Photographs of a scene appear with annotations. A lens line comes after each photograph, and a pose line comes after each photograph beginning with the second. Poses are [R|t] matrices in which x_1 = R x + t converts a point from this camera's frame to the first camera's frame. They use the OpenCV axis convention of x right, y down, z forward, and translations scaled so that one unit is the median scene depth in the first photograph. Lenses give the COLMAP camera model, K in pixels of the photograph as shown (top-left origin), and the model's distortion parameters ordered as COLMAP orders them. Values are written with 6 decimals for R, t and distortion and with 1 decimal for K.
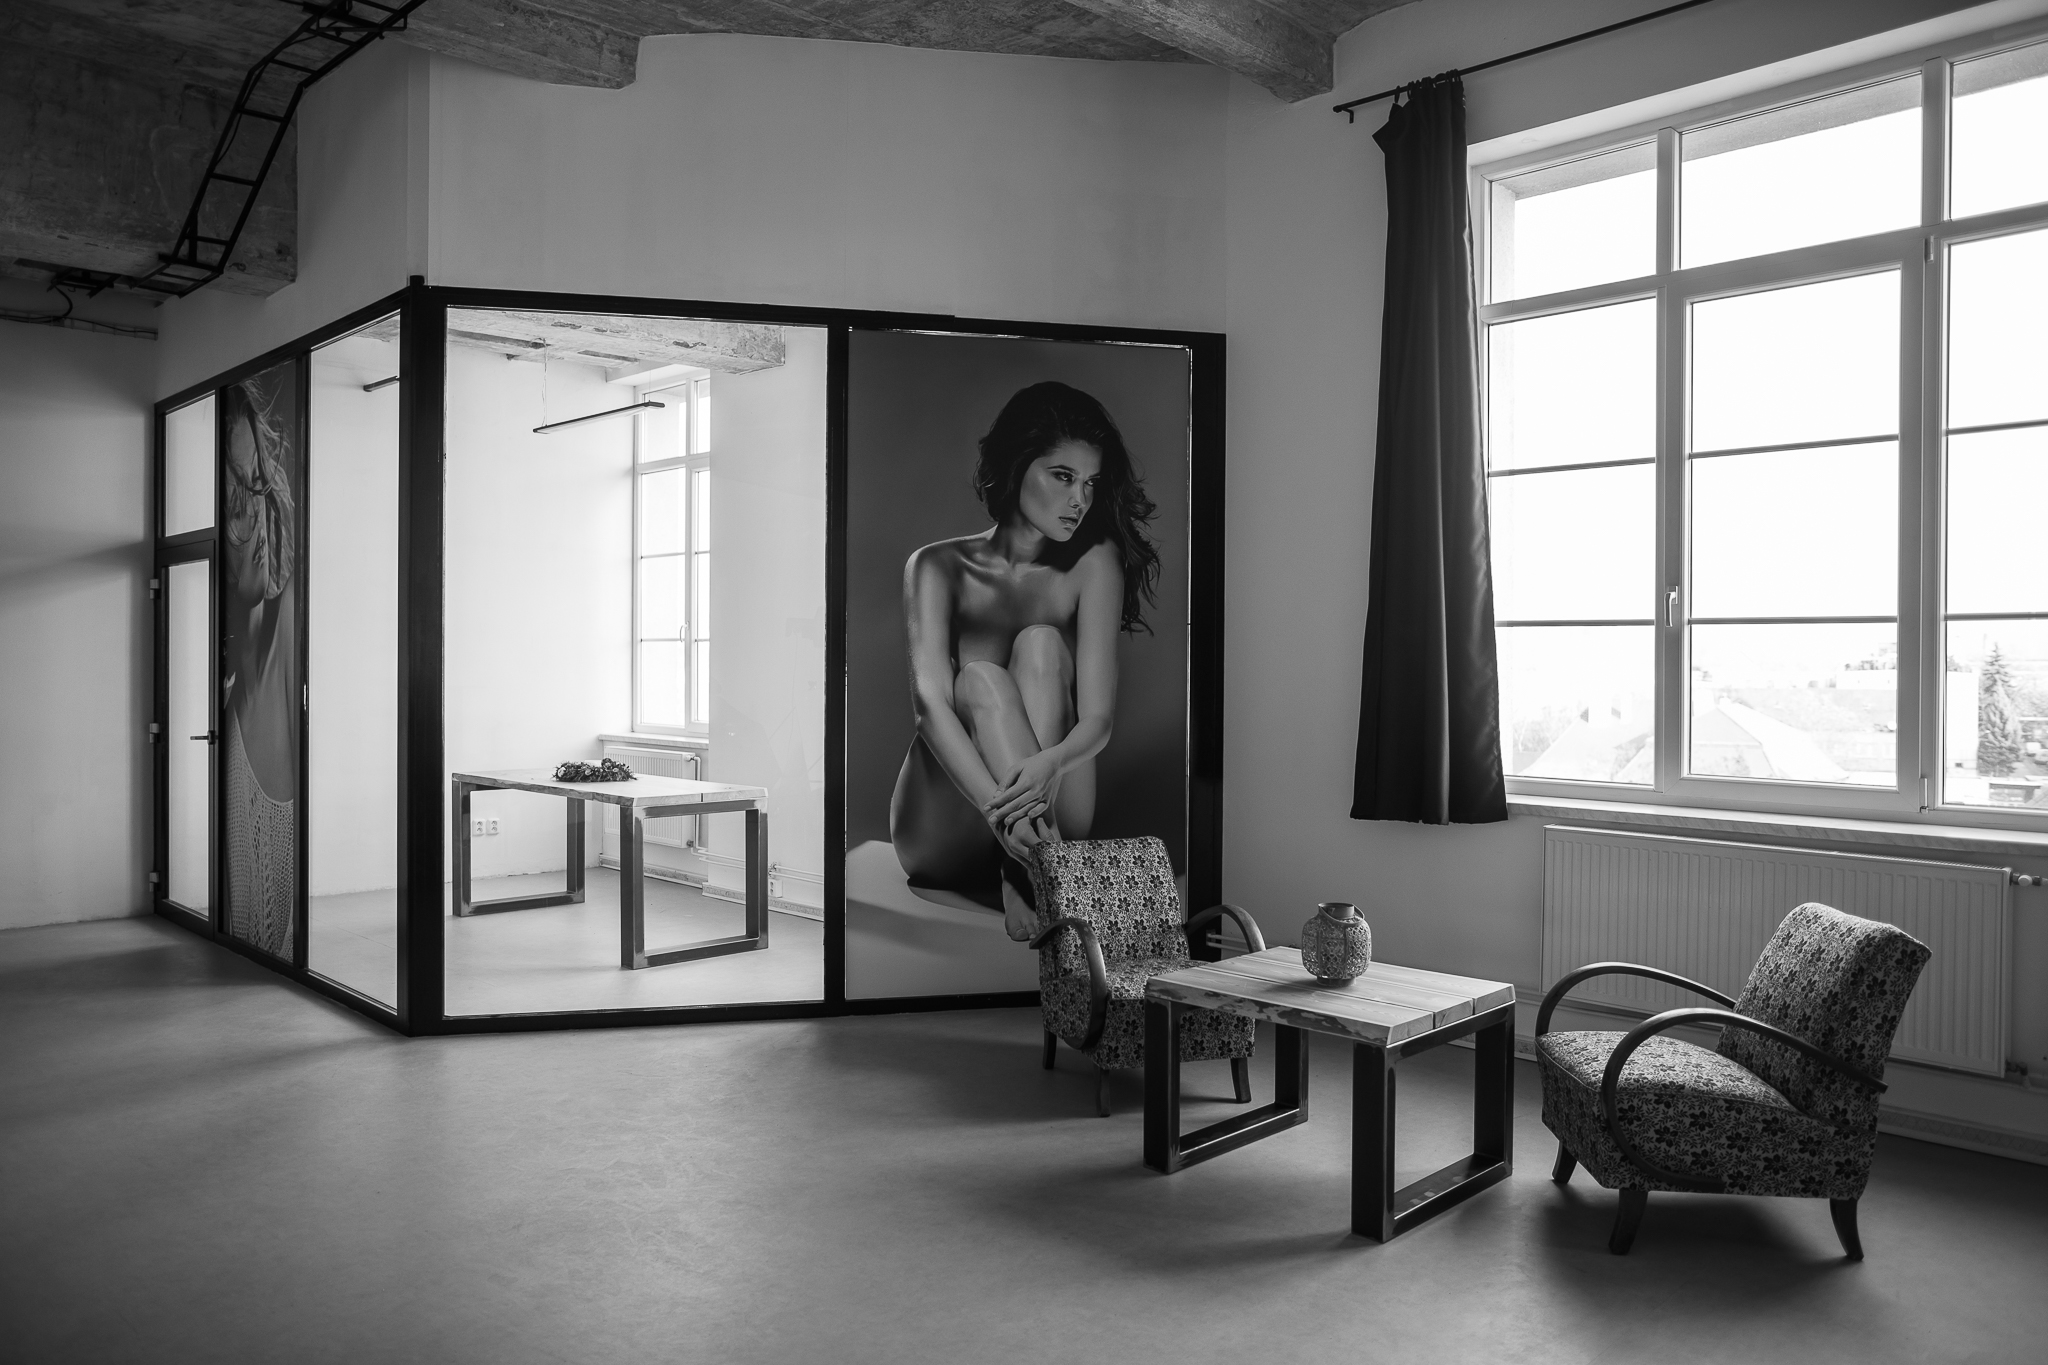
lens RADIAL K [[1432.6, 0, 1022.1], [0, 1432.6, 669.6], [0, 0, 1]] dist [-0.054799, 0.054639]
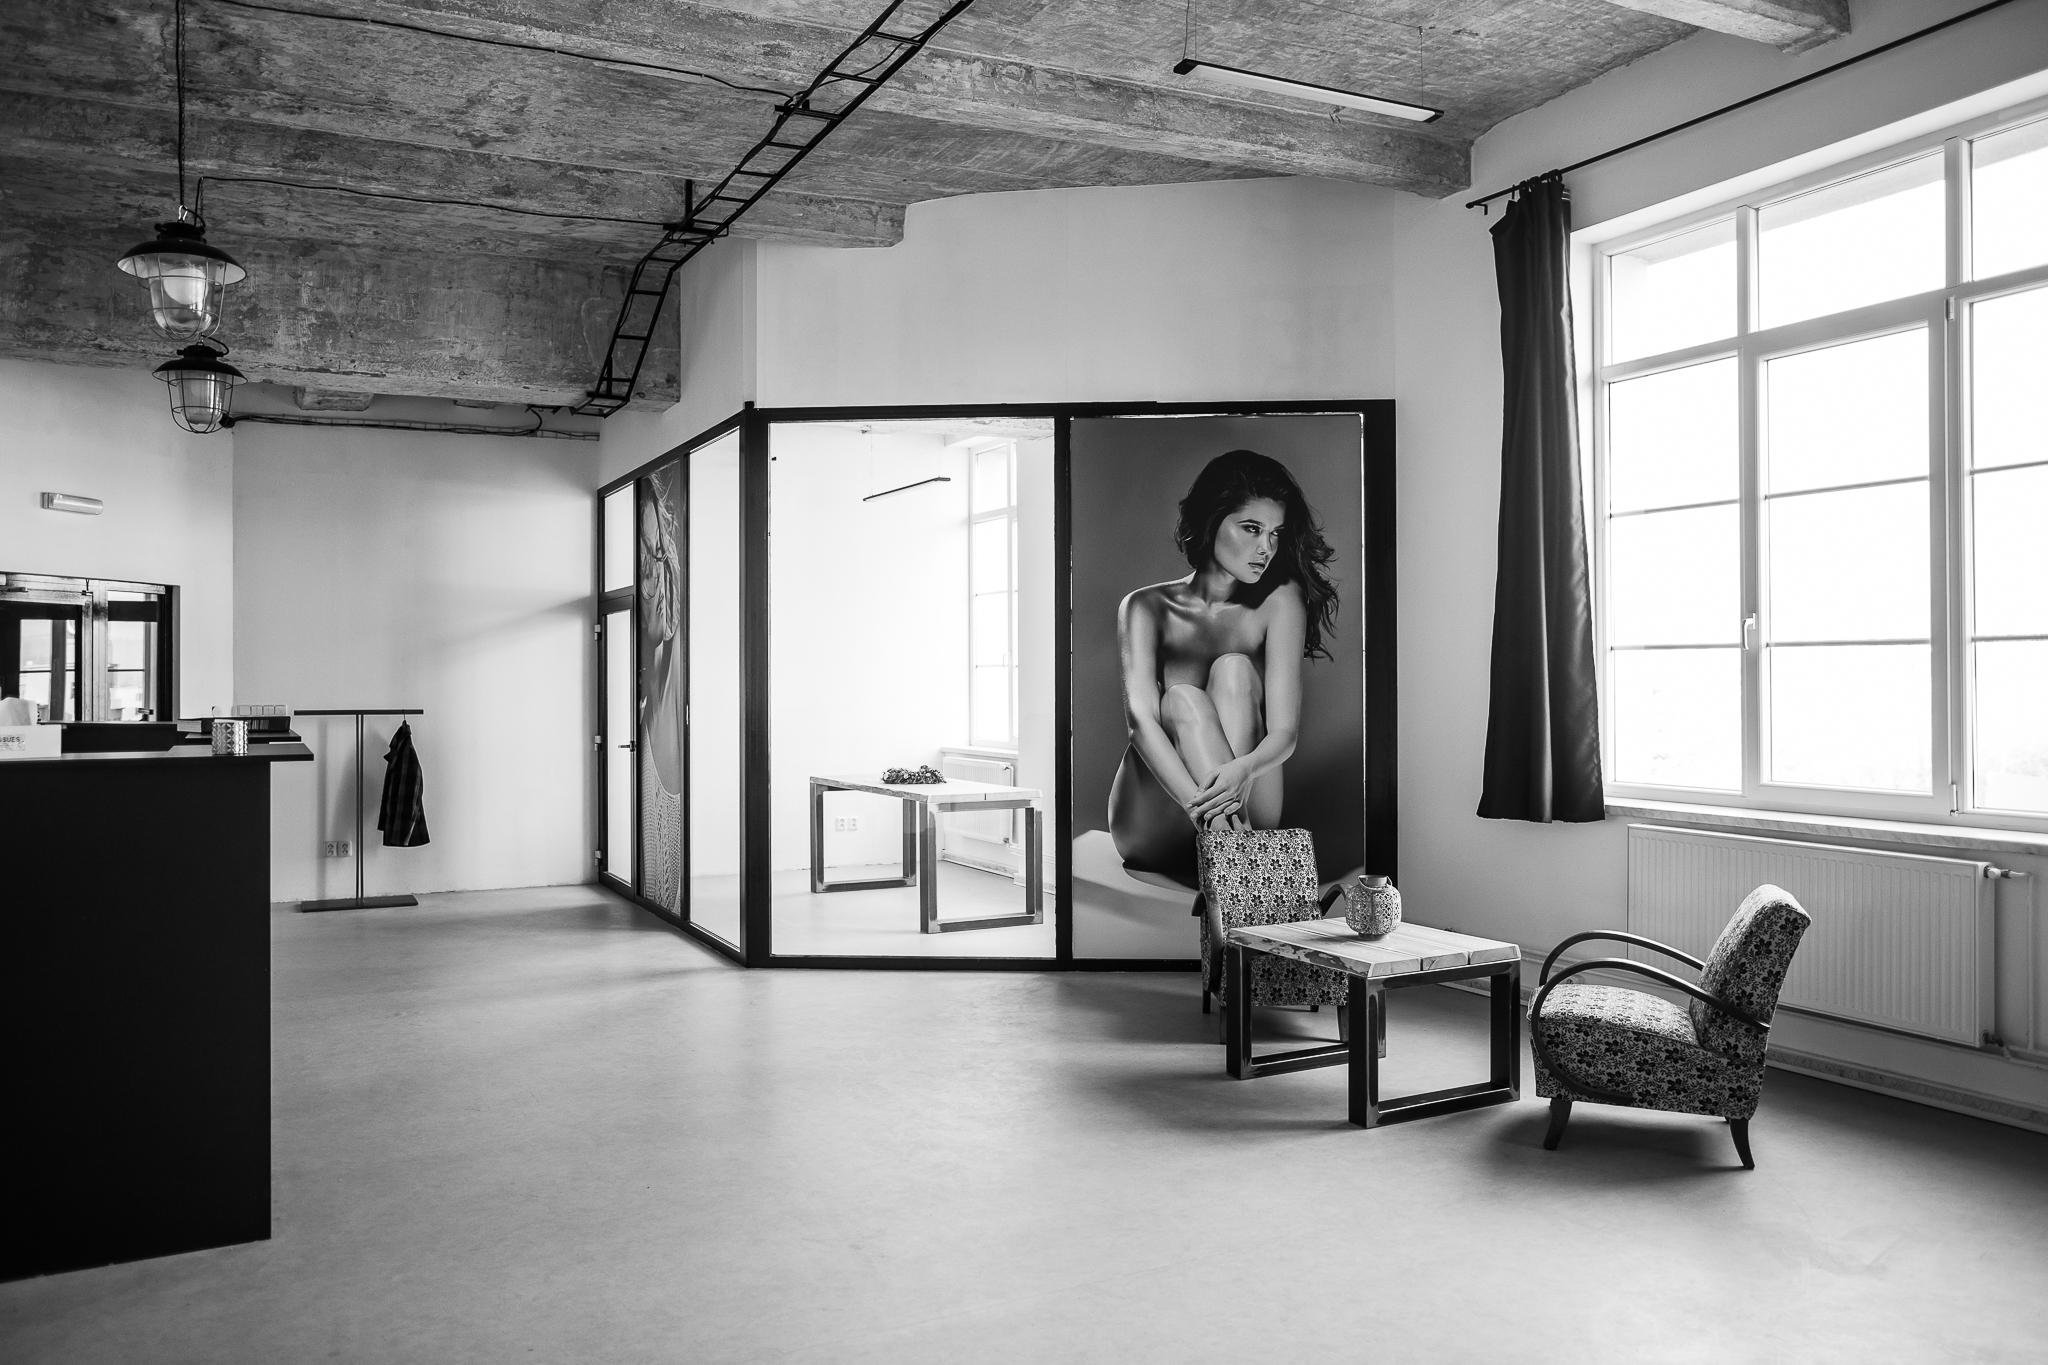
lens RADIAL K [[1480.7, 0, 1023.8], [0, 1480.7, 669.9], [0, 0, 1]] dist [-0.056591, 0.058933]
pose [[0.955152, -0.010643, -0.295926, 0.224041], [0.007026, 0.999887, -0.013283, -0.002383], [0.296034, 0.010608, 0.955119, -0.247424]]
